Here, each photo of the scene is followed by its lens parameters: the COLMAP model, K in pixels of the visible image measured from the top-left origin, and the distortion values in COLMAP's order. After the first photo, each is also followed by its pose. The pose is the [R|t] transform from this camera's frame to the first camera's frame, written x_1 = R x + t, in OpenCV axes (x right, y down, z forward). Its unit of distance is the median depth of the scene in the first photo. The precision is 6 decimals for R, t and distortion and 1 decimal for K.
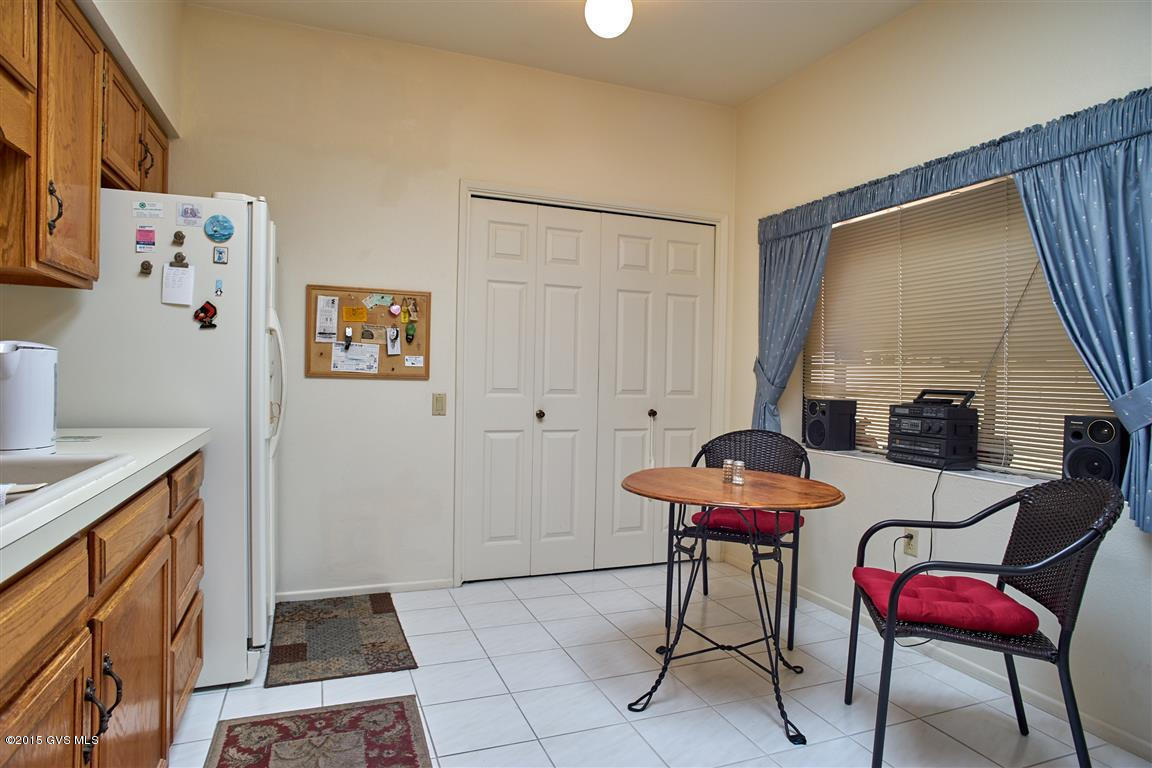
lens RADIAL K [[651.3, 0, 570.8], [0, 651.3, 383.9], [0, 0, 1]] dist [-0.040157, 0.003393]
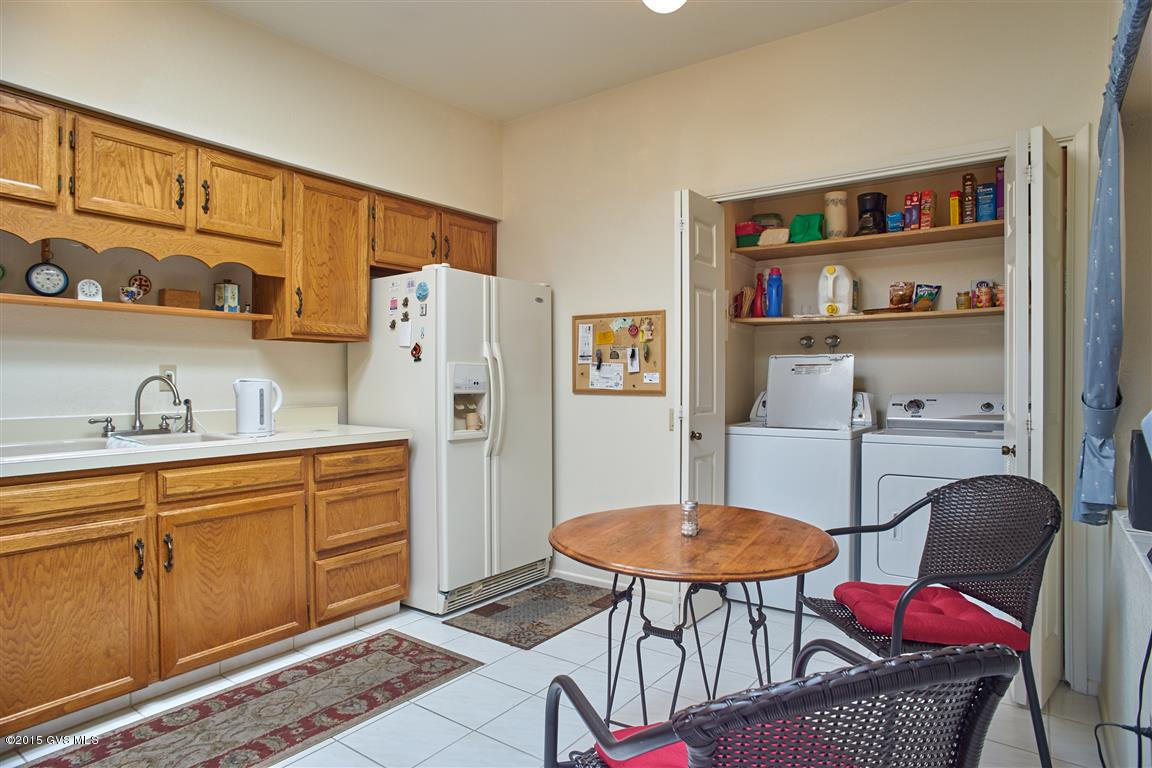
lens RADIAL K [[651.3, 0, 570.8], [0, 651.3, 383.9], [0, 0, 1]] dist [-0.040157, 0.003393]
pose [[0.540031, -0.016640, -0.841481, 0.601125], [-0.002327, 0.999771, -0.021263, -0.002849], [0.841642, 0.013441, 0.539869, 0.346795]]
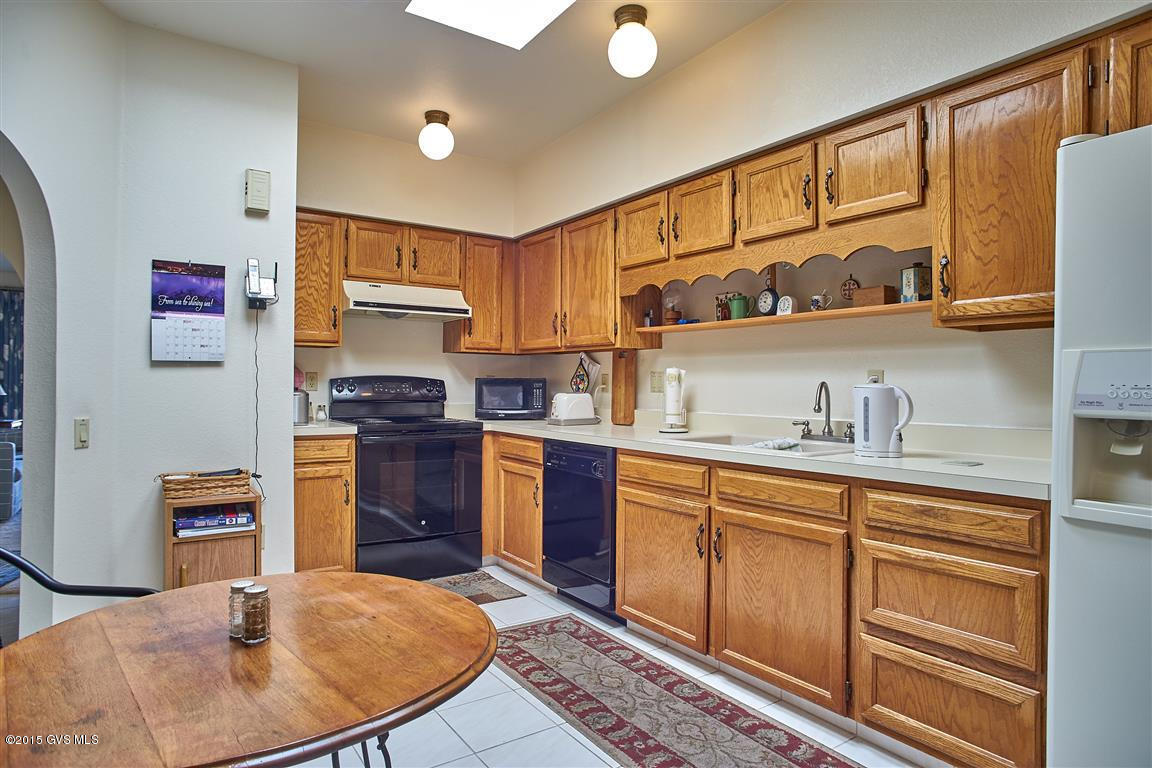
lens RADIAL K [[651.3, 0, 570.8], [0, 651.3, 383.9], [0, 0, 1]] dist [-0.040157, 0.003393]
pose [[-0.972674, -0.027323, -0.230561, 0.082367], [-0.030279, 0.999498, 0.009292, -0.026434], [0.230191, 0.016020, -0.973013, 1.125746]]
